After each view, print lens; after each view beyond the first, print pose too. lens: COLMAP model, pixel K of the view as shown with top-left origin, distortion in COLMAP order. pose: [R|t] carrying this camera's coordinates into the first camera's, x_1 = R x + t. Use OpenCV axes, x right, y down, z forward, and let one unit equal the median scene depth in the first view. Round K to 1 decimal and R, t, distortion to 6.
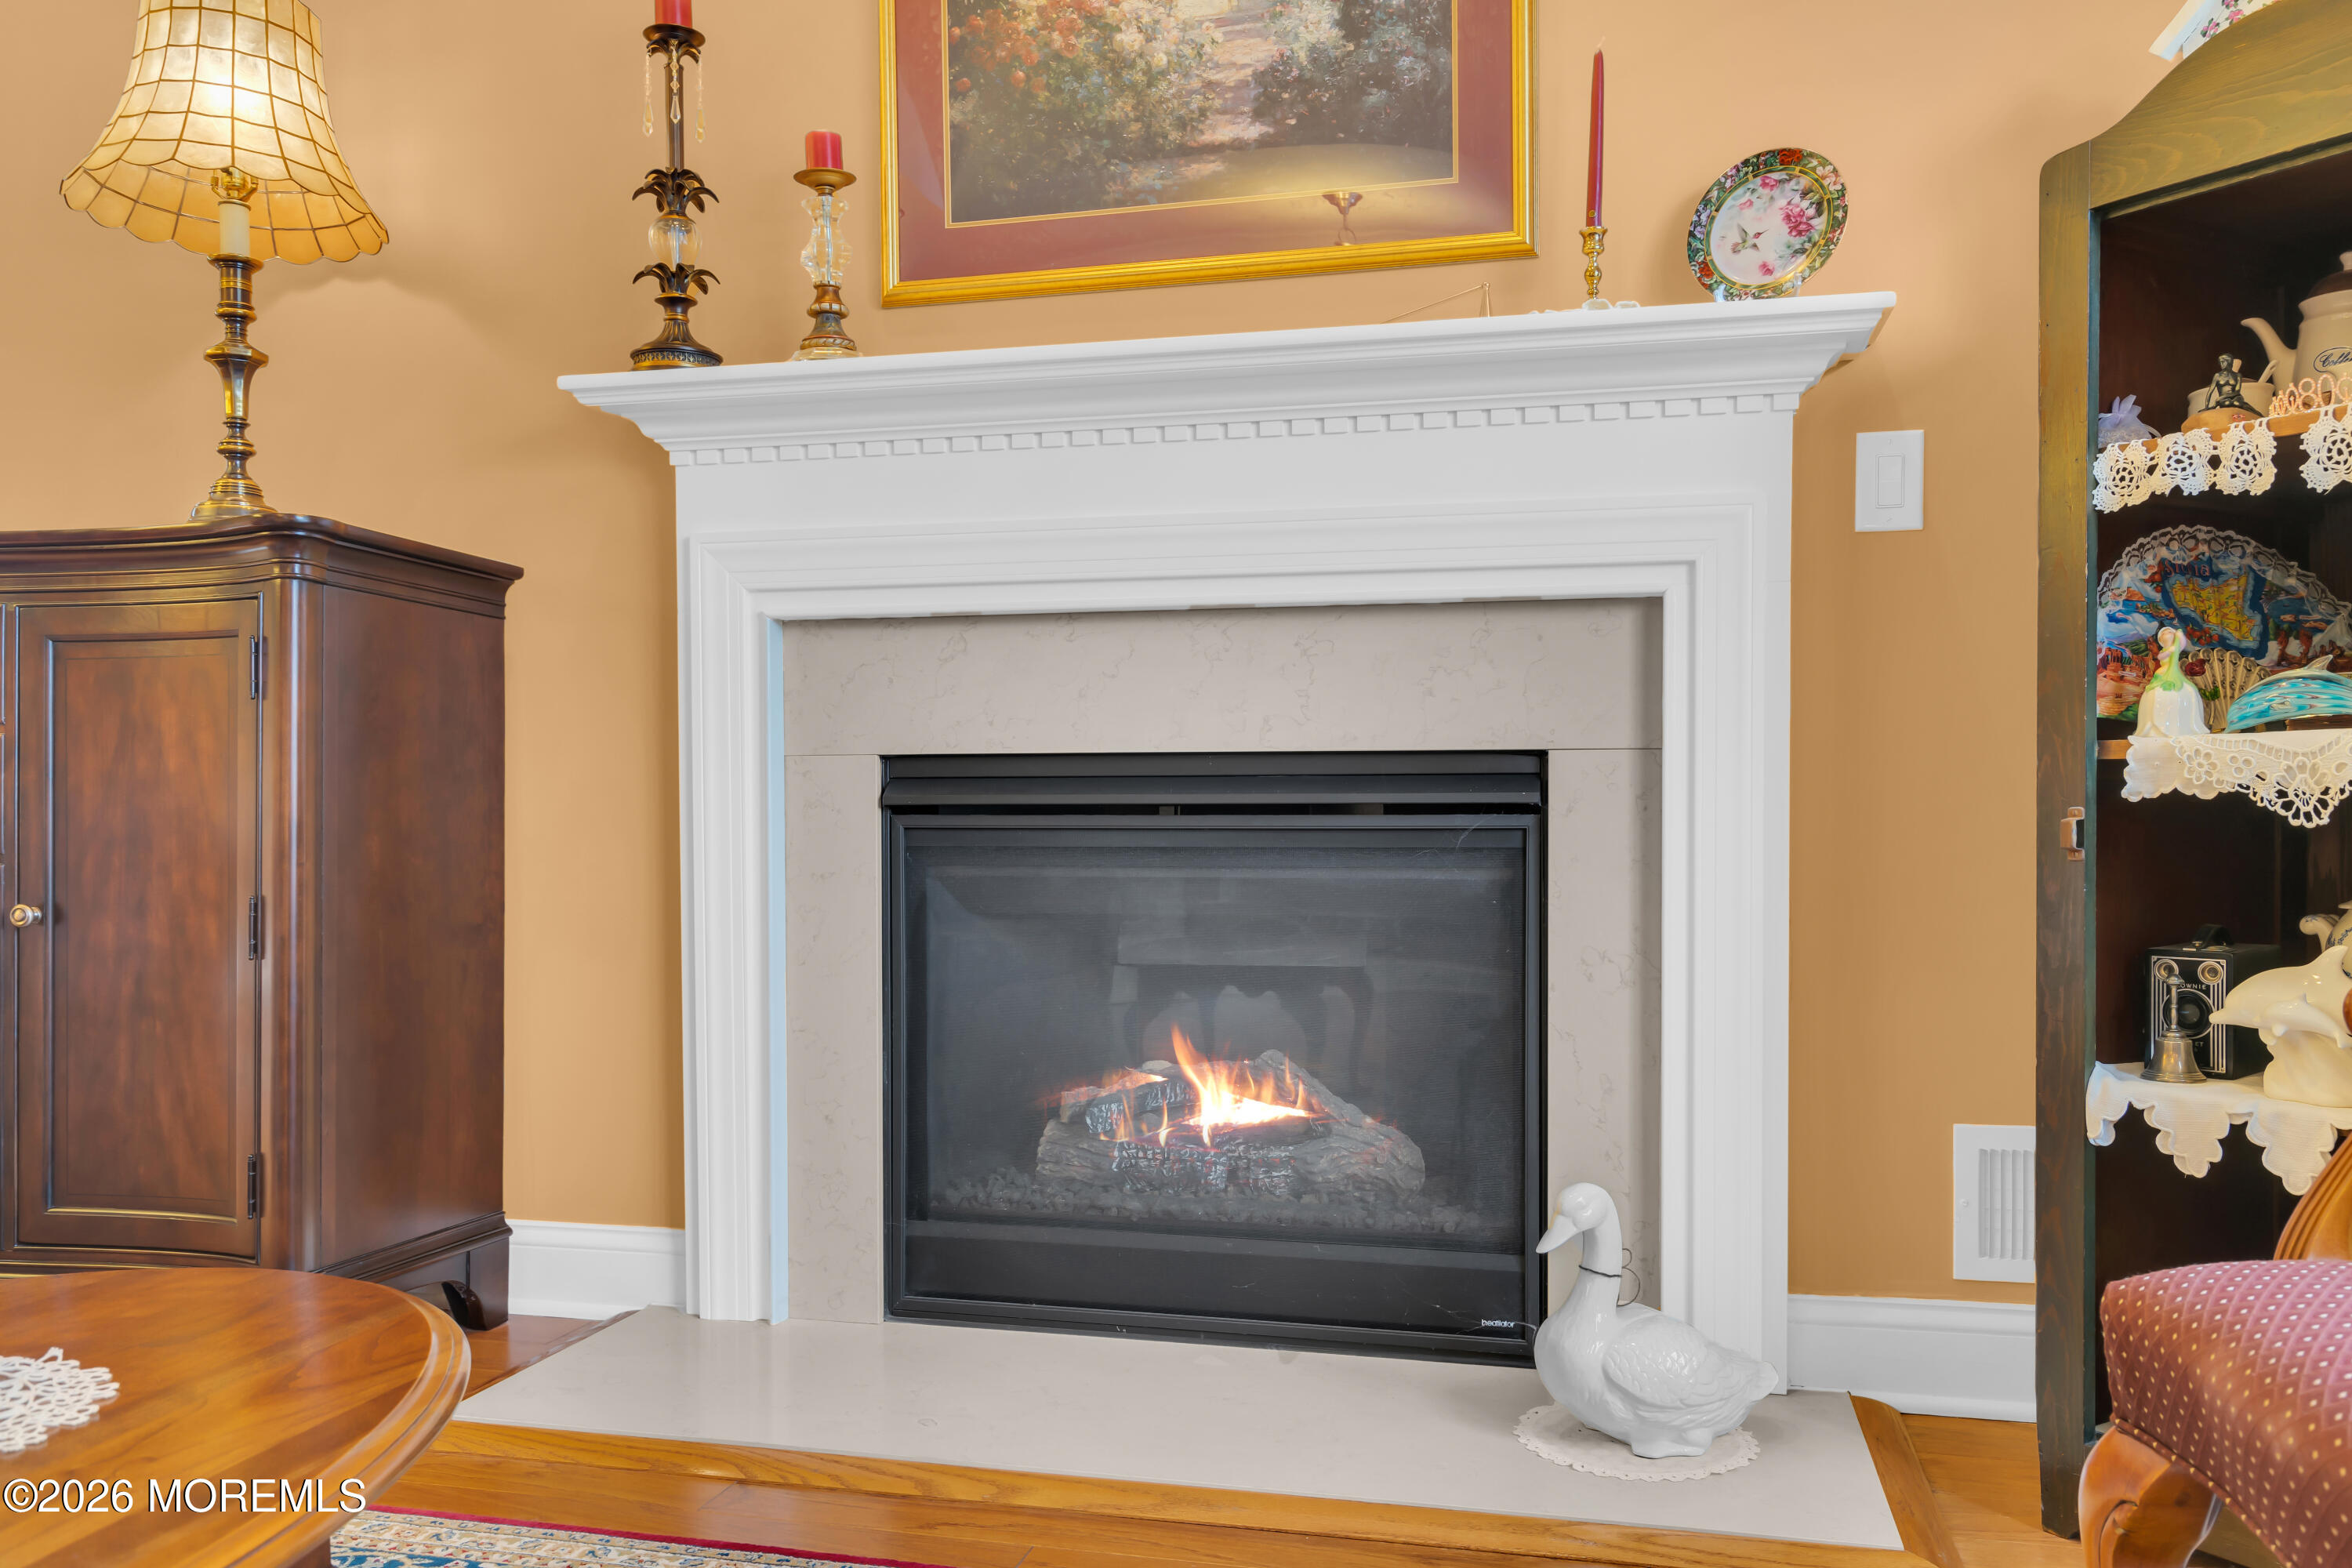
lens RADIAL K [[1847.4, 0, 1185.4], [0, 1847.4, 828.5], [0, 0, 1]] dist [0.004742, -0.004074]
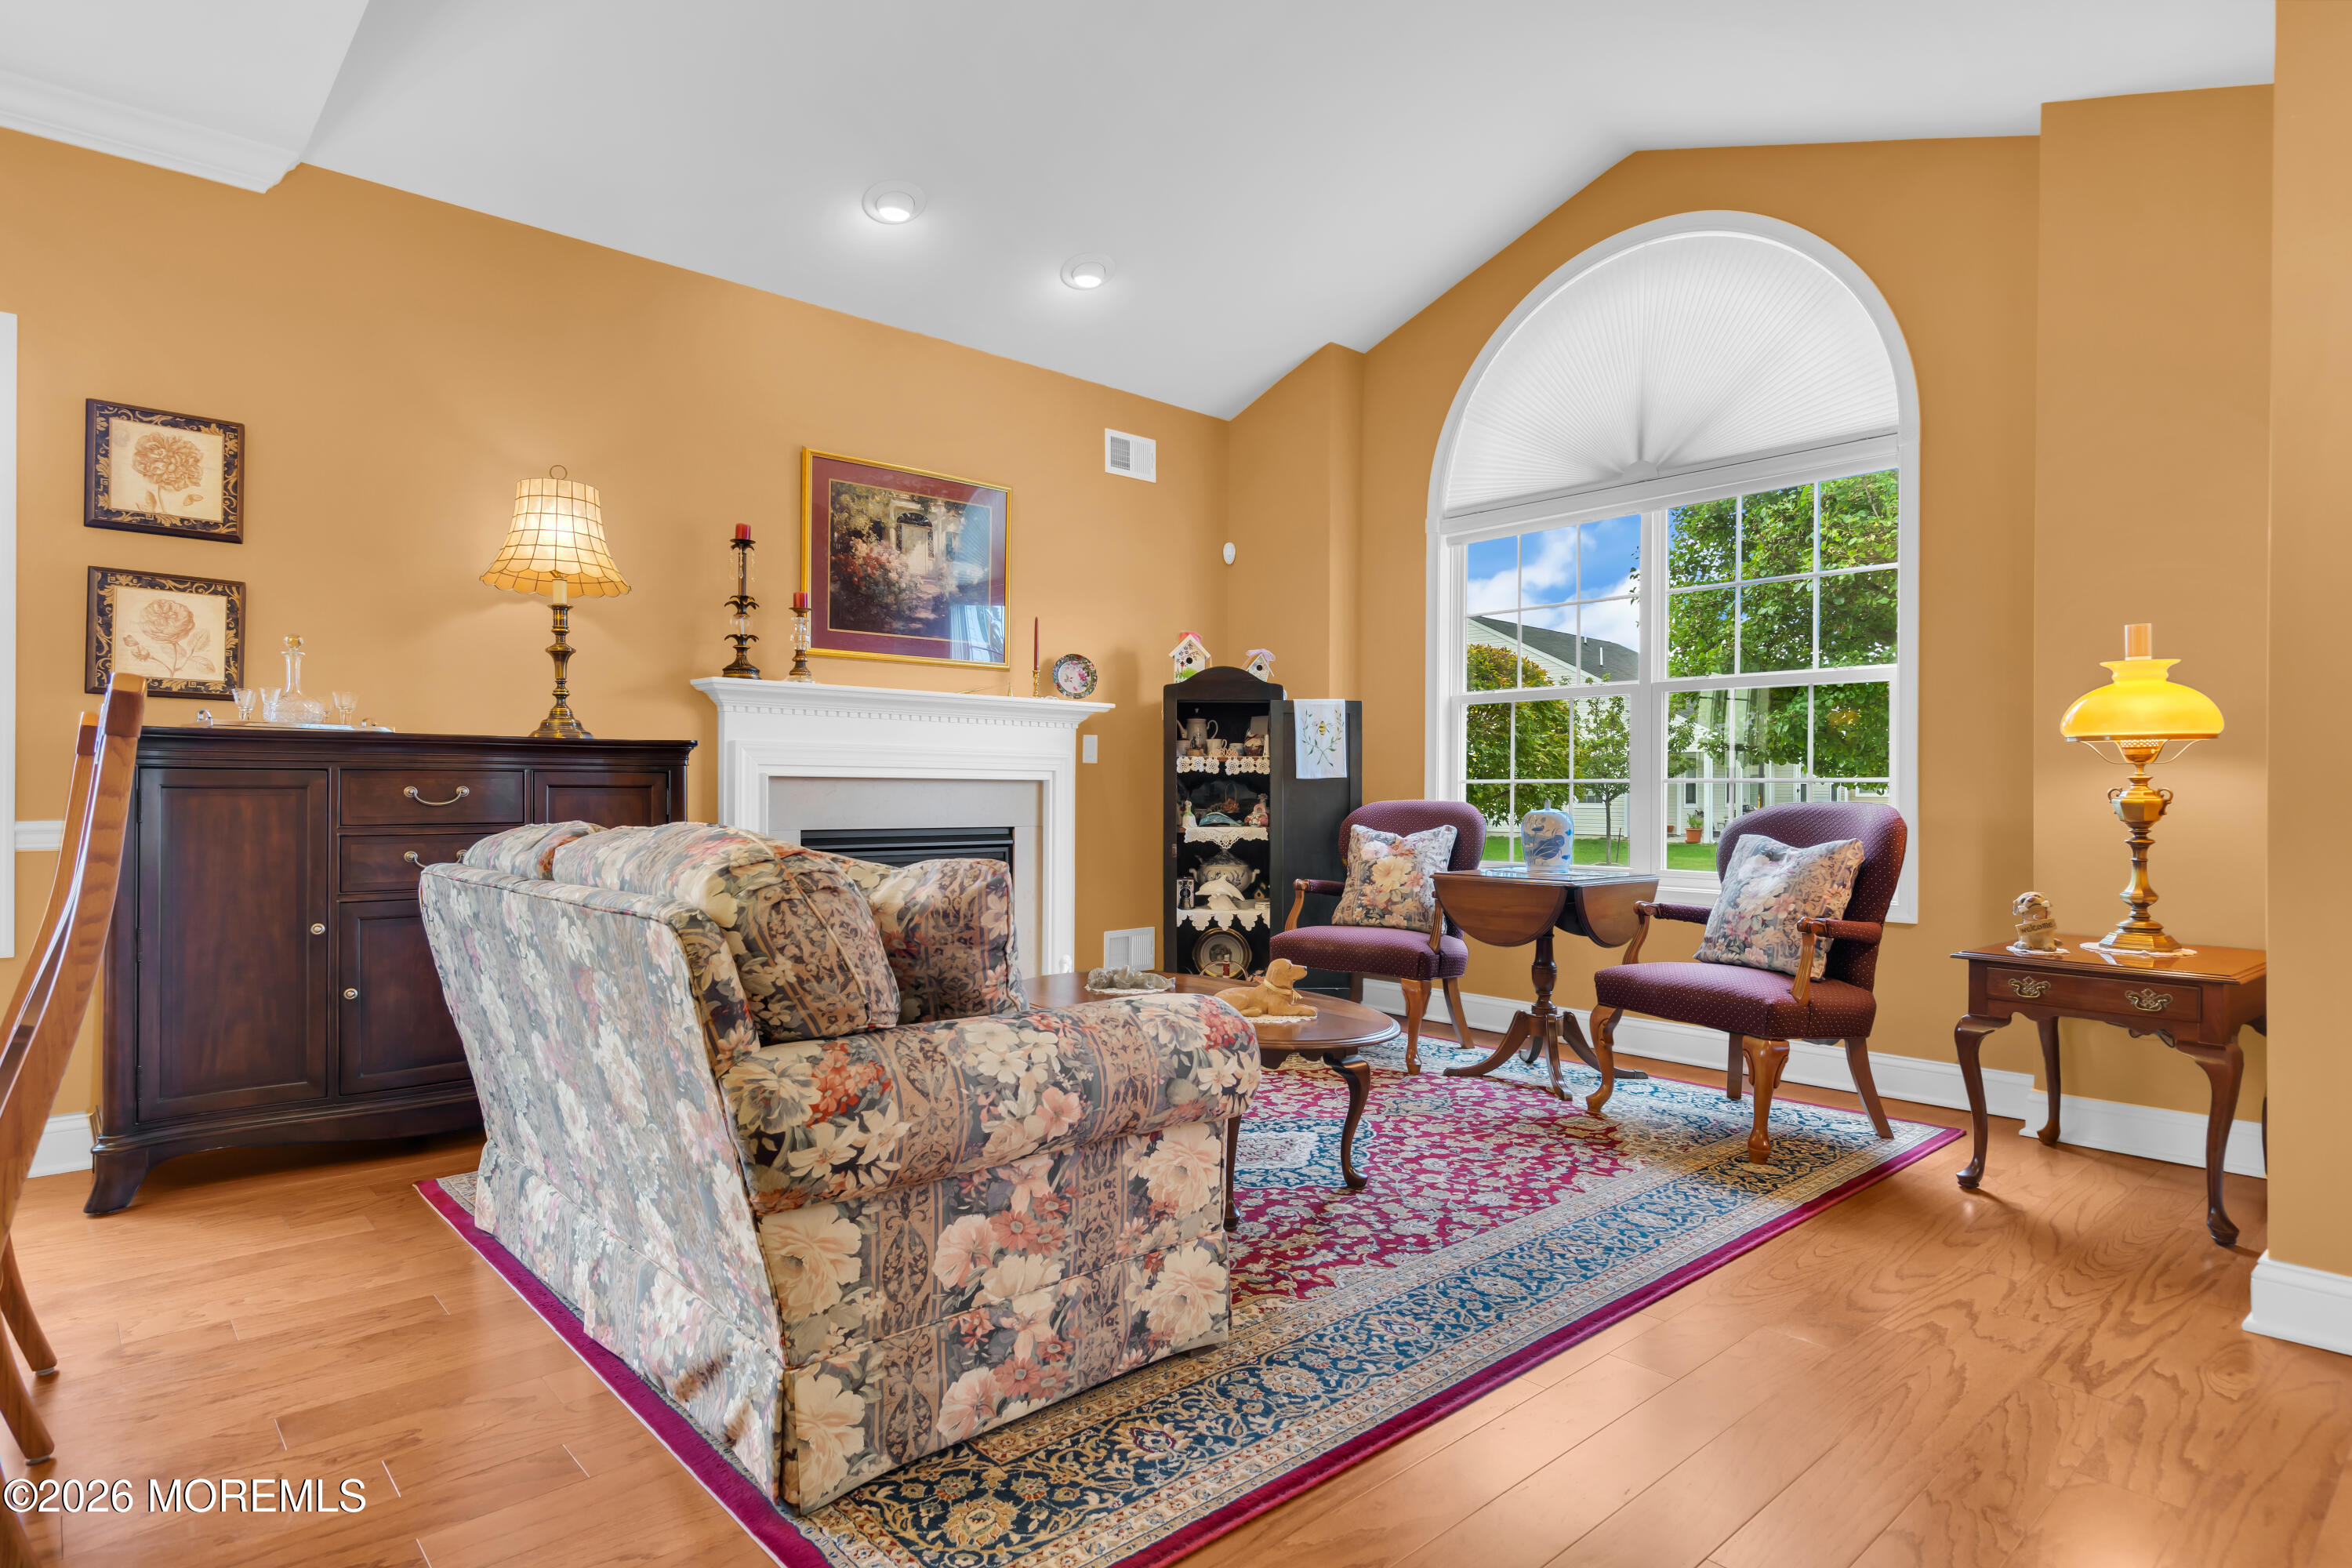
lens RADIAL K [[1263.0, 0, 1172.3], [0, 1263.0, 789.4], [0, 0, 1]] dist [0.009020, 0.003341]
pose [[0.561246, 0.007187, 0.827618, -1.527491], [0.008721, 0.999855, -0.014597, -0.077495], [-0.827603, 0.015410, 0.561102, -0.471169]]
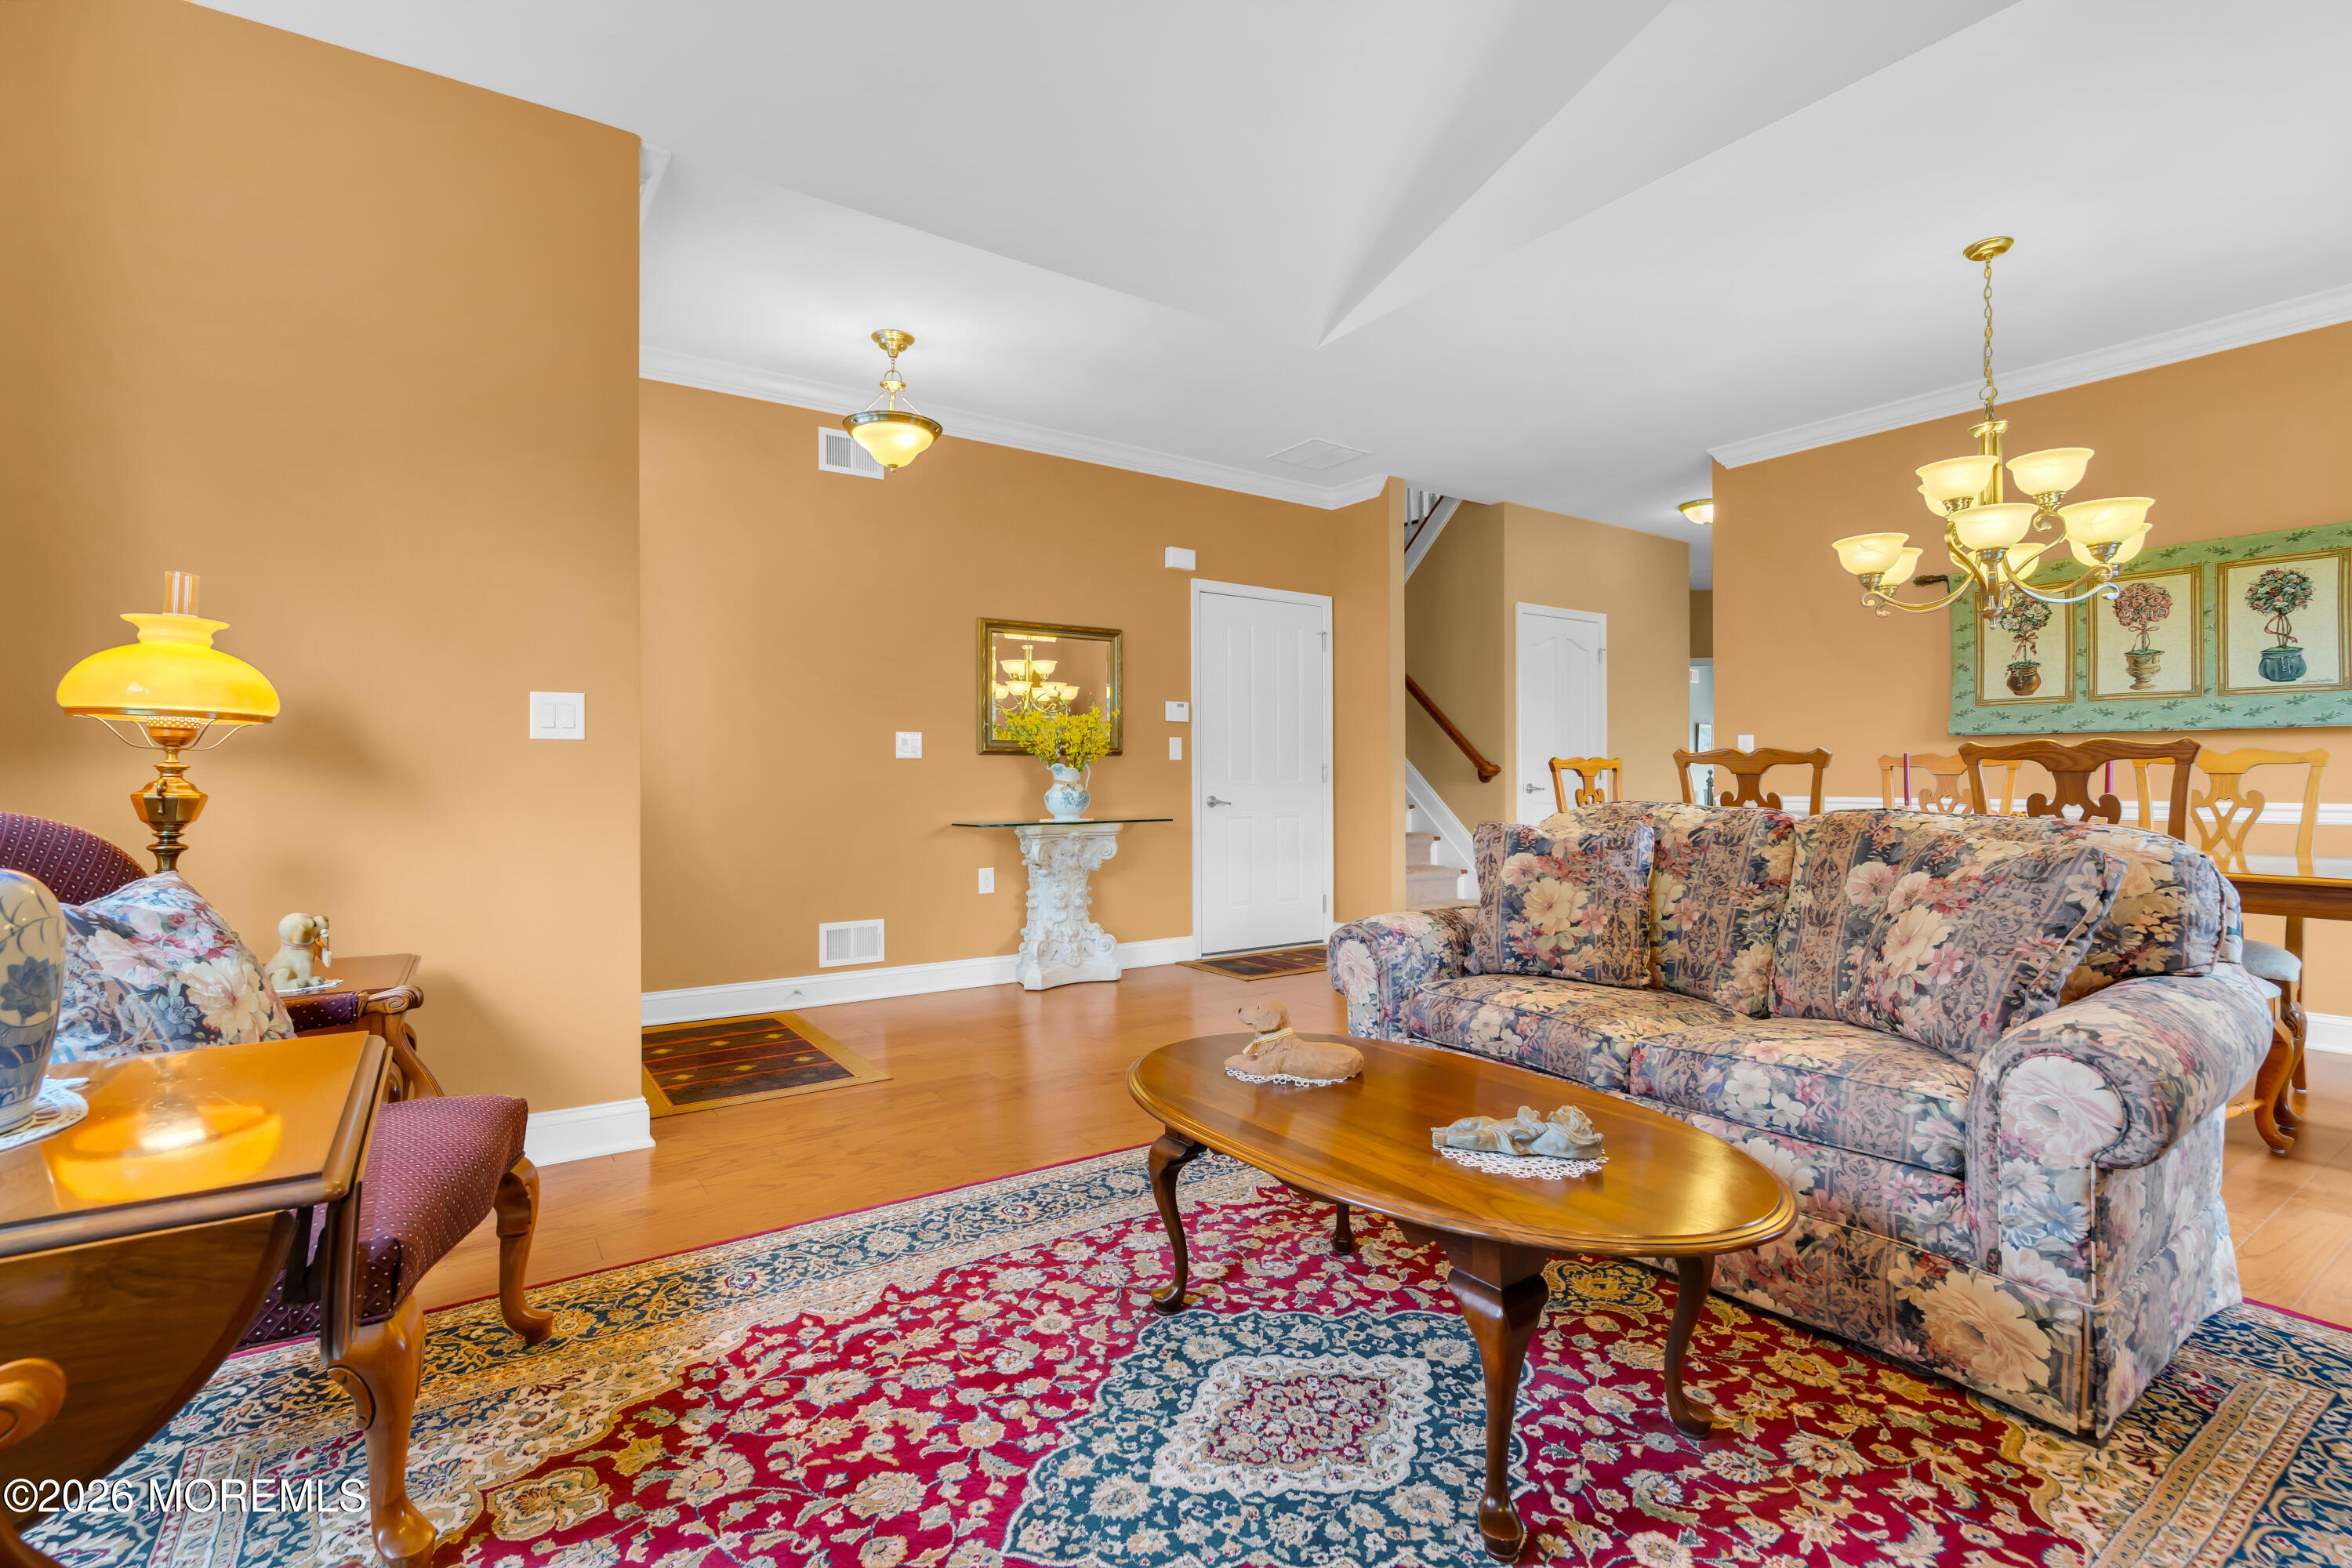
lens RADIAL K [[1081.4, 0, 1177.4], [0, 1081.4, 785.1], [0, 0, 1]] dist [-0.005098, 0.002374]
pose [[-0.662322, 0.010886, -0.749140, 0.350774], [-0.007306, 0.999753, 0.020987, -0.112243], [0.749184, 0.019374, -0.662079, 0.707995]]
